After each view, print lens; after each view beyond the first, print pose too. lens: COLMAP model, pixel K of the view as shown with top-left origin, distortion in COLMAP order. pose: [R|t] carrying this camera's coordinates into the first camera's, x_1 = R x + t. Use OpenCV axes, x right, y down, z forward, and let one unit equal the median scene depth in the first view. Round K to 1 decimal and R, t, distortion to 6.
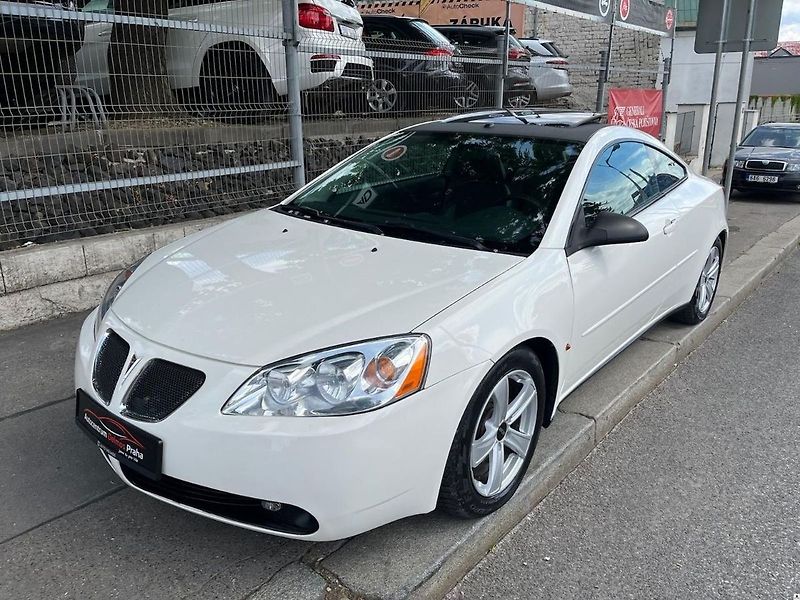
lens RADIAL K [[615.6, 0, 403.5], [0, 615.6, 302.4], [0, 0, 1]] dist [0.069666, -0.107542]
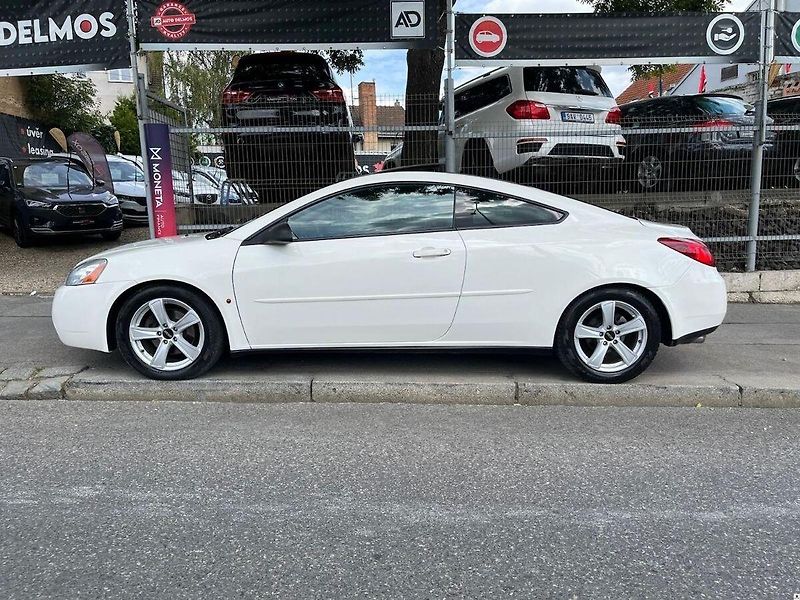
lens RADIAL K [[615.6, 0, 403.5], [0, 615.6, 302.4], [0, 0, 1]] dist [0.069666, -0.107542]
pose [[0.630647, 0.111875, -0.767964, 1.651144], [-0.229181, 0.972269, -0.046565, 0.043991], [0.741458, 0.205369, 0.638798, 0.307178]]
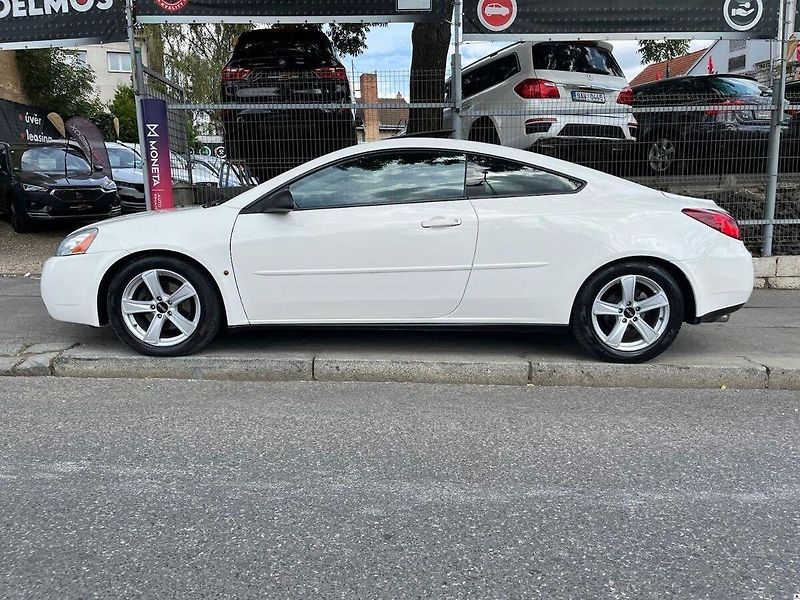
lens RADIAL K [[614.9, 0, 399.8], [0, 614.9, 303.5], [0, 0, 1]] dist [0.069354, -0.108396]
pose [[0.625396, 0.121774, -0.770747, 1.580729], [-0.234866, 0.971319, -0.037110, 0.094830], [0.744122, 0.204230, 0.636060, 0.359842]]
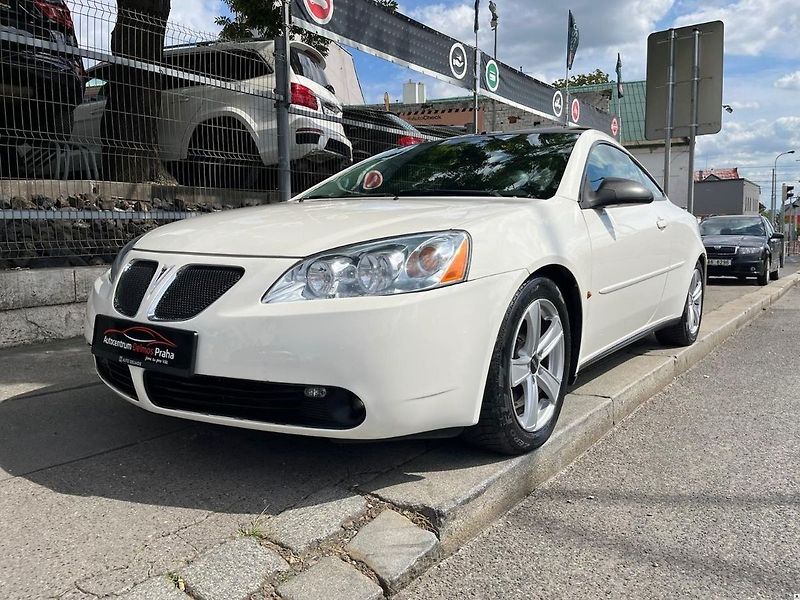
lens RADIAL K [[614.7, 0, 395.6], [0, 614.7, 302.0], [0, 0, 1]] dist [0.065581, -0.094385]
pose [[0.998547, -0.010790, 0.052805, -0.094704], [0.021013, 0.980165, -0.197066, 0.258763], [-0.049631, 0.197889, 0.978967, 0.033635]]
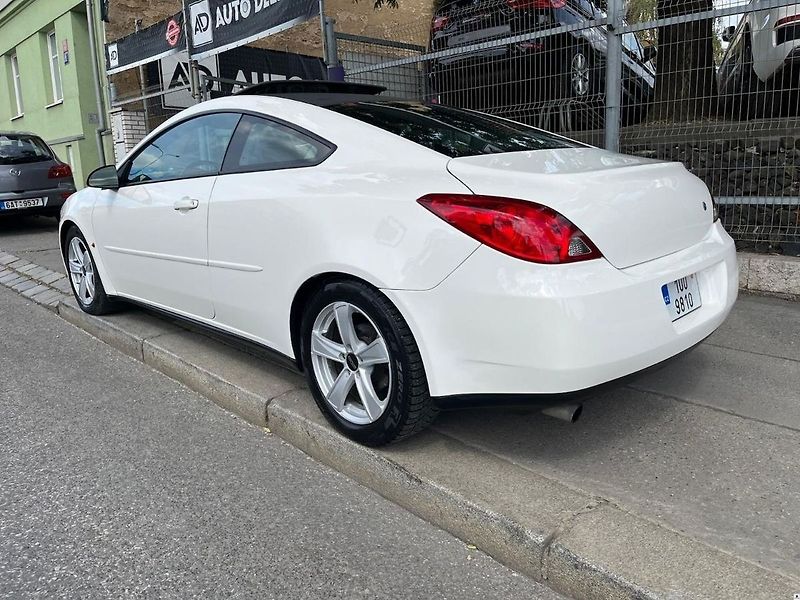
lens RADIAL K [[615.6, 0, 403.5], [0, 615.6, 302.4], [0, 0, 1]] dist [0.069666, -0.107542]
pose [[-0.126672, 0.221838, -0.966821, 1.634591], [-0.278614, 0.927479, 0.249315, -0.383083], [0.952013, 0.300951, -0.055679, 1.769567]]
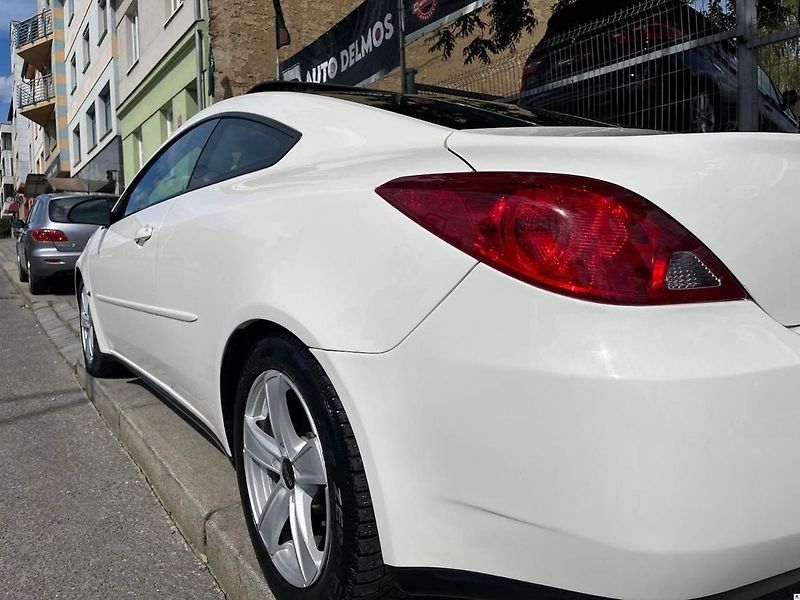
lens RADIAL K [[614.2, 0, 394.3], [0, 614.2, 297.8], [0, 0, 1]] dist [0.066724, -0.100390]
pose [[-0.315542, 0.088634, -0.944763, 1.263115], [-0.274219, 0.944632, 0.180208, -0.323490], [0.908426, 0.315935, -0.273766, 1.854925]]
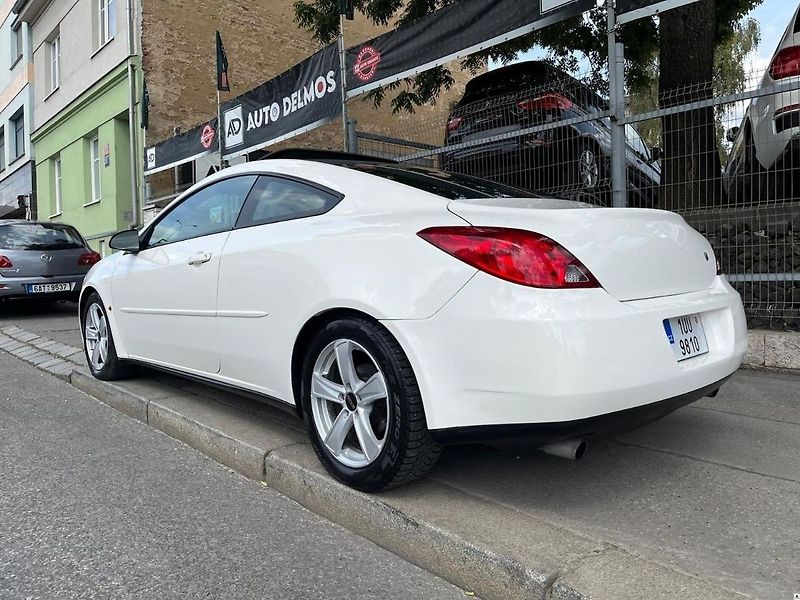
lens RADIAL K [[615.6, 0, 403.5], [0, 615.6, 302.4], [0, 0, 1]] dist [0.069666, -0.107542]
pose [[-0.159538, 0.052106, -0.985816, 1.645785], [-0.288765, 0.952466, 0.097075, -0.301852], [0.944014, 0.300157, -0.136908, 1.822567]]
